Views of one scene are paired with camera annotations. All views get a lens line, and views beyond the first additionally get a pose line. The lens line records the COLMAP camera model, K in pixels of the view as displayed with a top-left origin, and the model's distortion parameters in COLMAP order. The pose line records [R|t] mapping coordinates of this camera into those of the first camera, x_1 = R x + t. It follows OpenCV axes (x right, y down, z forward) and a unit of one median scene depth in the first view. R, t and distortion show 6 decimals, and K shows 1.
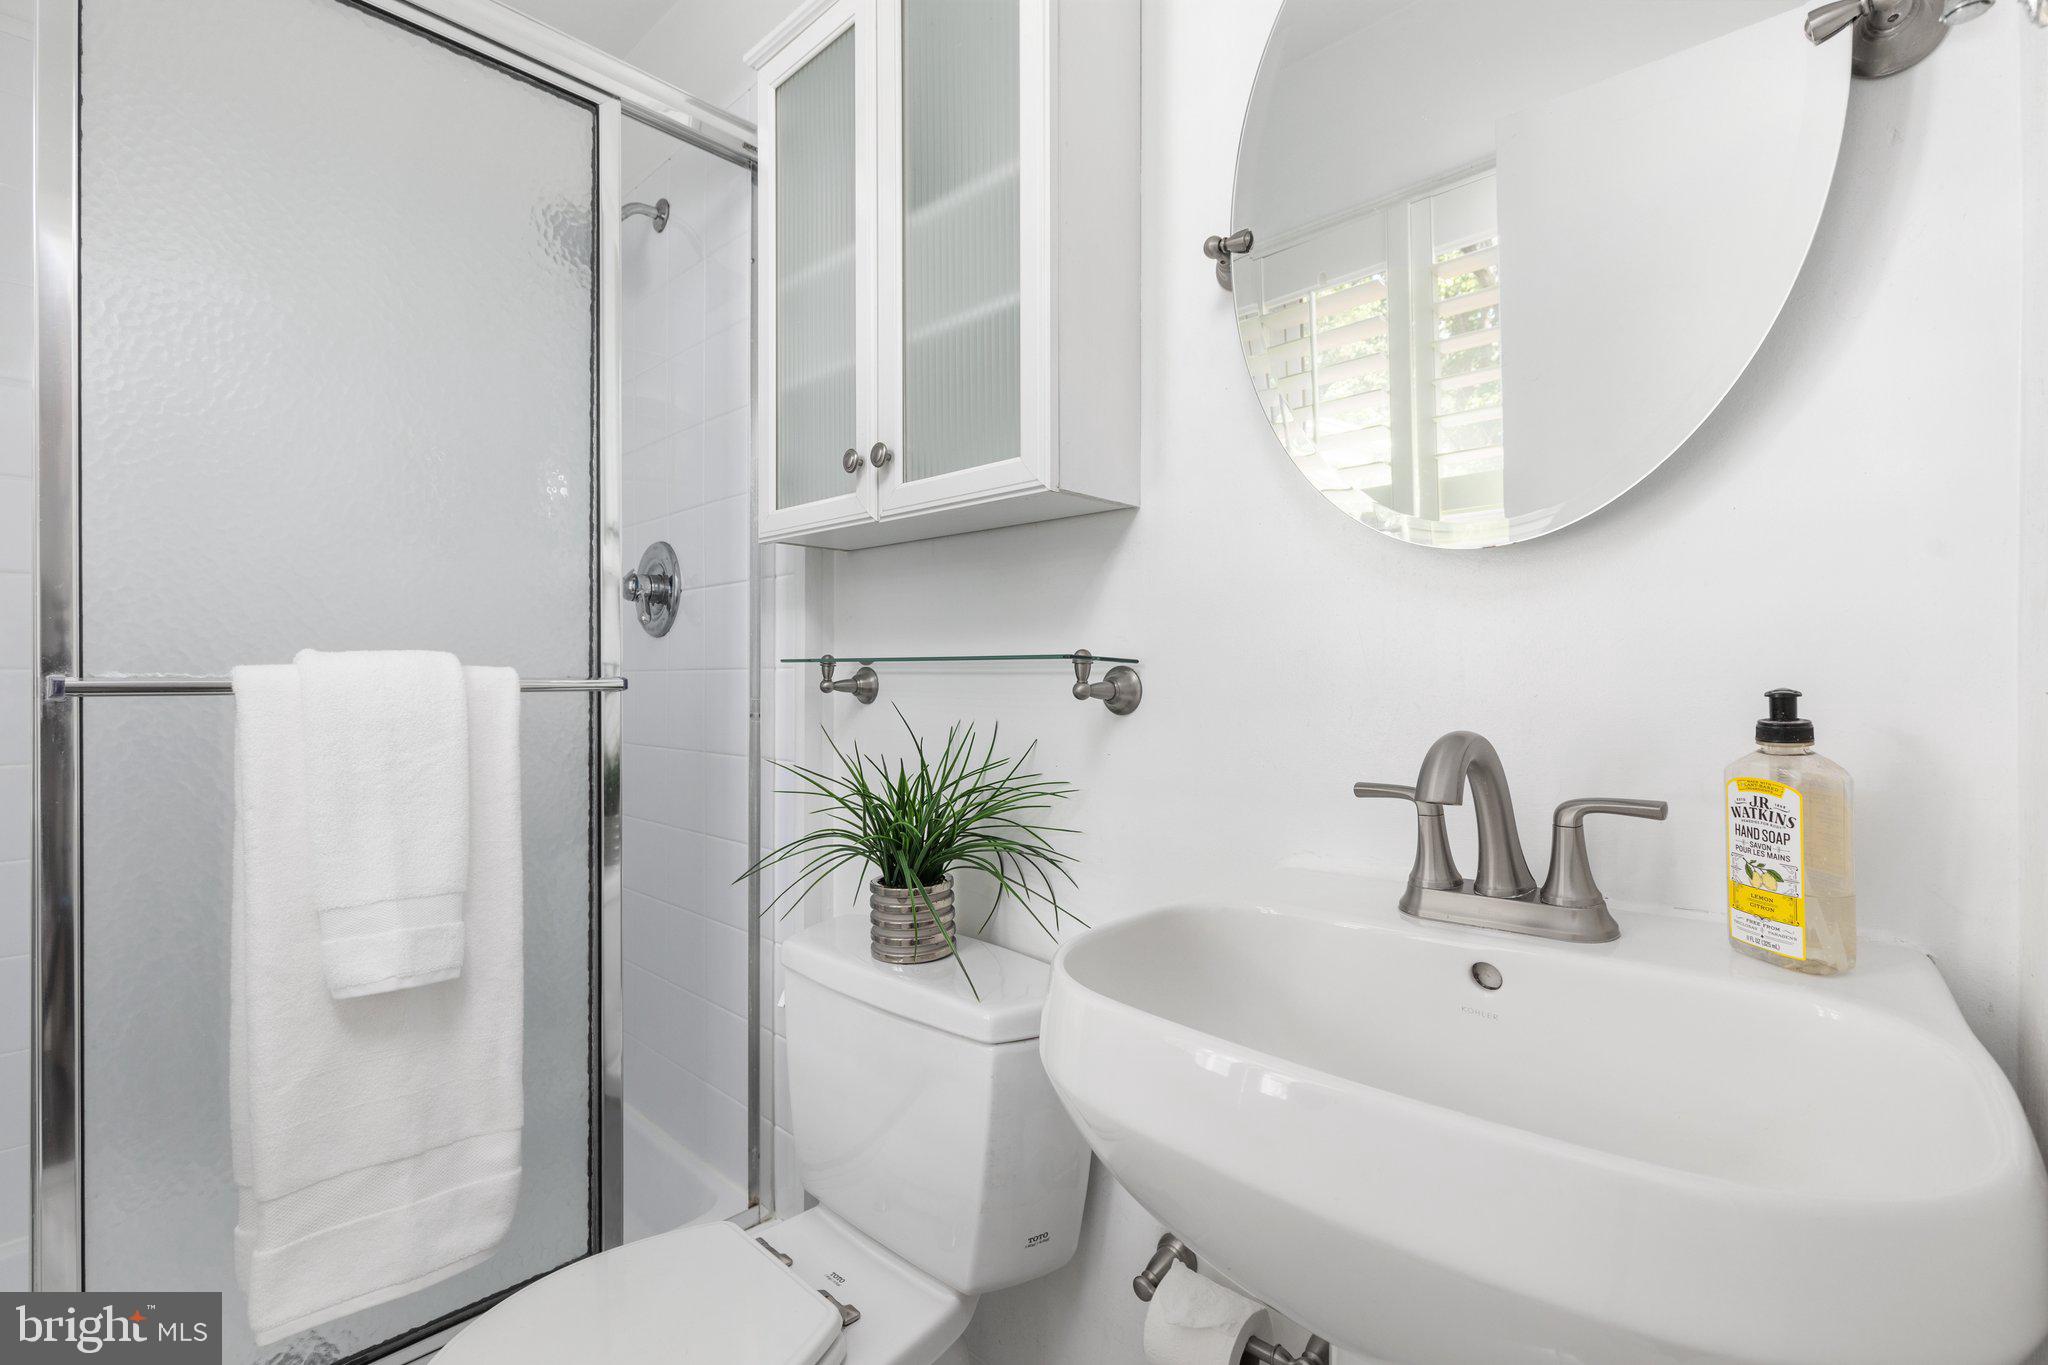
lens RADIAL K [[936.3, 0, 1026.8], [0, 936.3, 686.4], [0, 0, 1]] dist [0.001190, 0.000127]
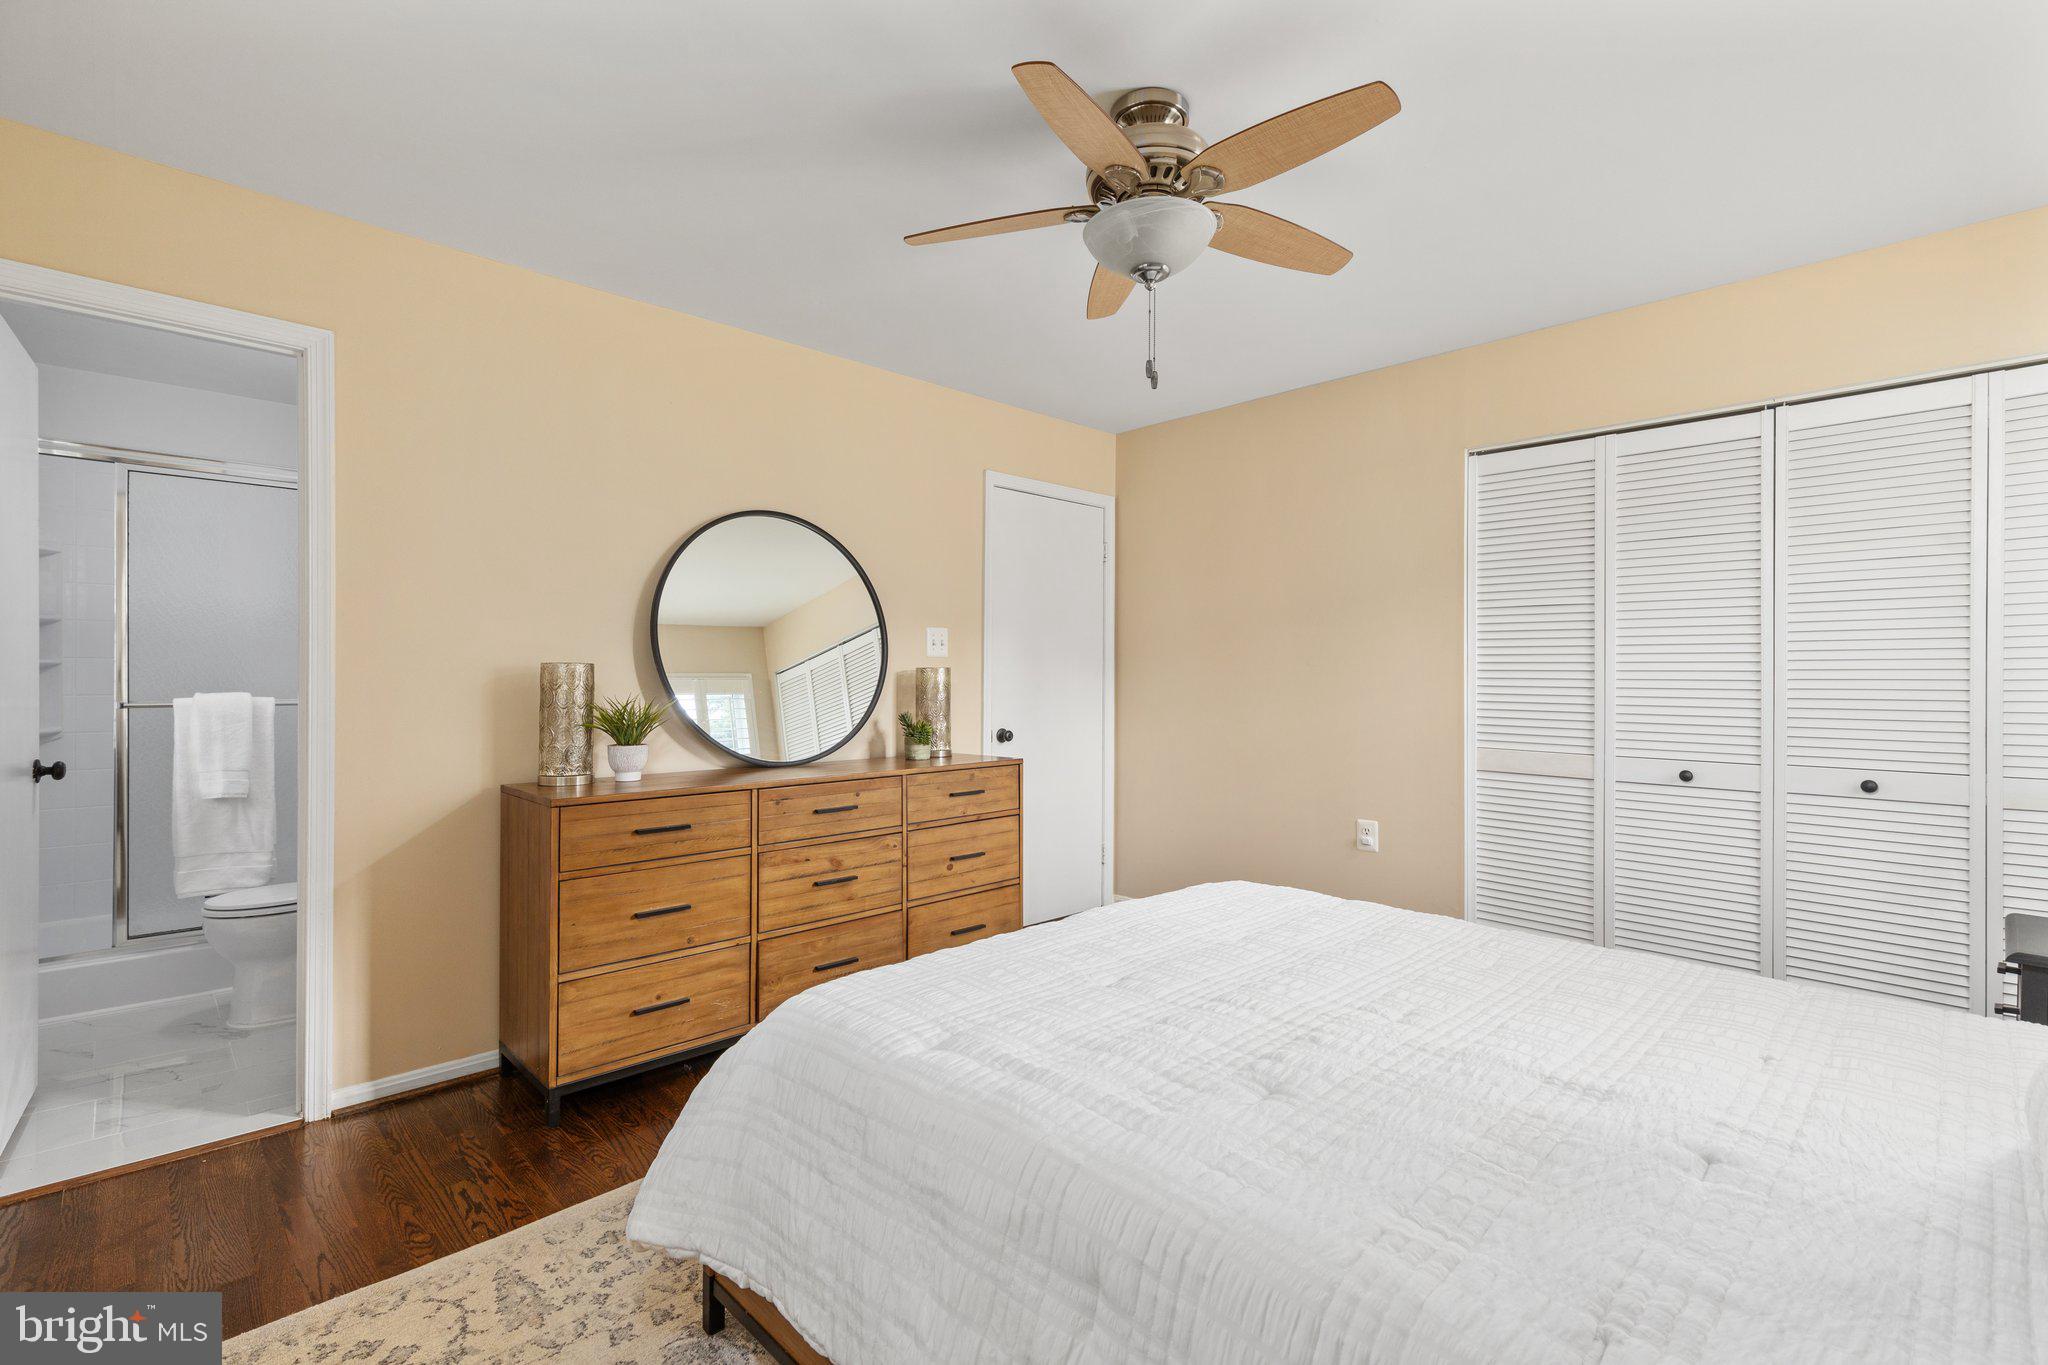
lens RADIAL K [[936.3, 0, 1021.3], [0, 936.3, 678.7], [0, 0, 1]] dist [0.001190, 0.000127]
pose [[0.999271, -0.001609, -0.038134, 2.101635], [0.001483, 0.999993, -0.003324, -0.071436], [0.038139, 0.003265, 0.999267, -2.026739]]
